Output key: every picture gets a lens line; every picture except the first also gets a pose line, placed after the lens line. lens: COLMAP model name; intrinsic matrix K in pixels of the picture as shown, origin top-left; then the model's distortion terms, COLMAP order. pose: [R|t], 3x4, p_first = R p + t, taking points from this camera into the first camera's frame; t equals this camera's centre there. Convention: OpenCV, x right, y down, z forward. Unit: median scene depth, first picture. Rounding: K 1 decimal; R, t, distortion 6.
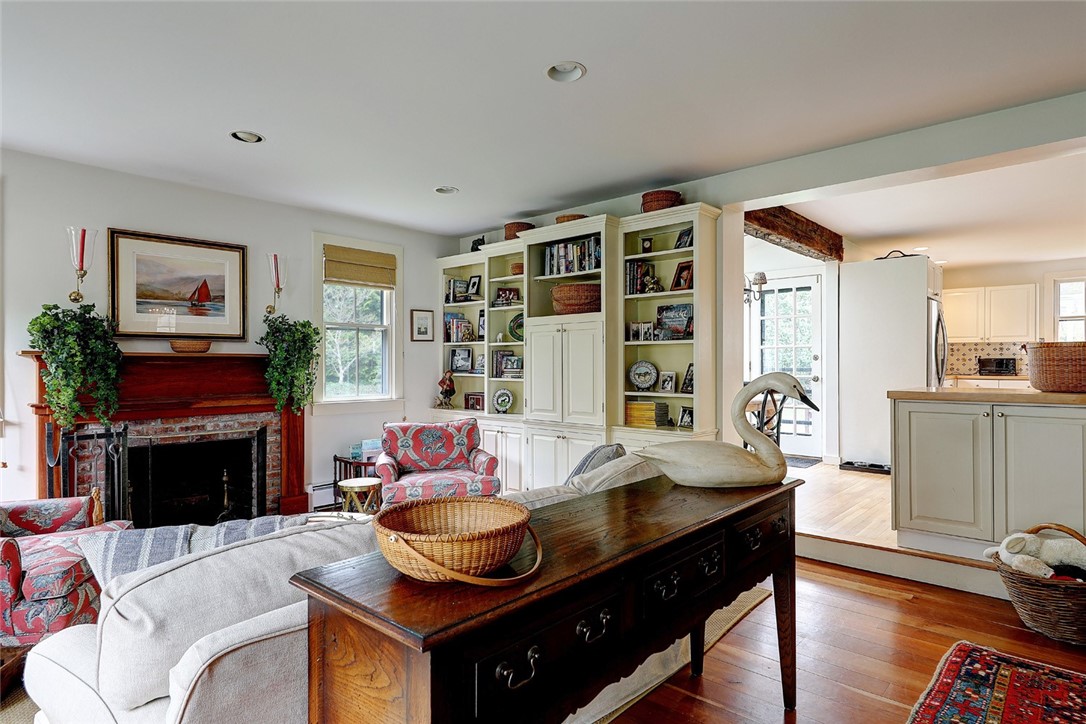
lens RADIAL K [[595.6, 0, 550.0], [0, 595.6, 364.8], [0, 0, 1]] dist [-0.001308, 0.002195]
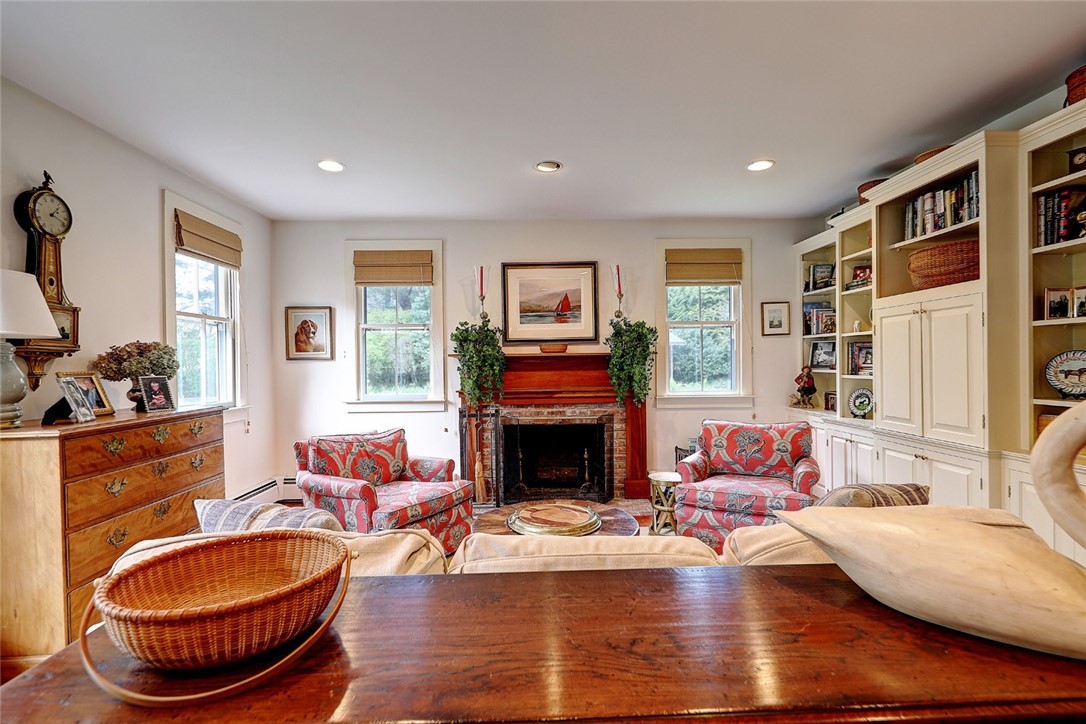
lens RADIAL K [[511.2, 0, 546.9], [0, 511.2, 365.2], [0, 0, 1]] dist [0.003968, -0.000482]
pose [[0.690540, -0.004698, -0.723279, 0.158358], [0.011282, 0.999927, 0.004276, 0.000707], [0.723207, -0.011112, 0.690542, 0.232541]]
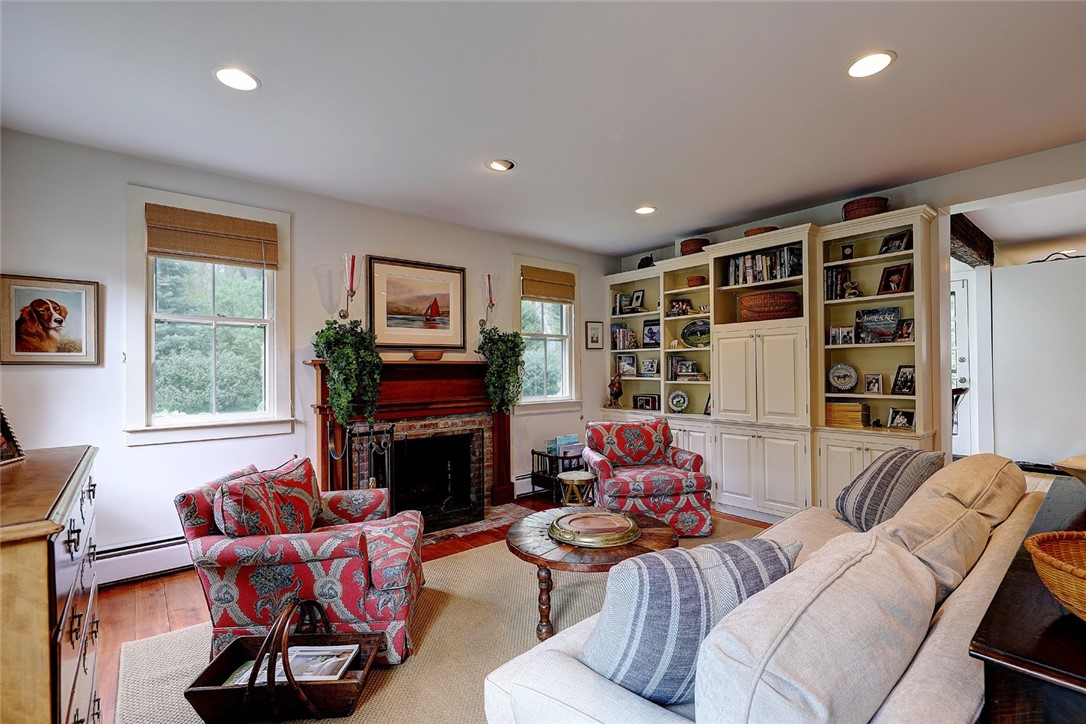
lens RADIAL K [[486.5, 0, 548.1], [0, 486.5, 370.1], [0, 0, 1]] dist [-0.001322, 0.000235]
pose [[0.990780, -0.008743, -0.135201, -0.231363], [0.008641, 0.999962, -0.001343, 0.001370], [0.135208, 0.000162, 0.990817, 0.089143]]
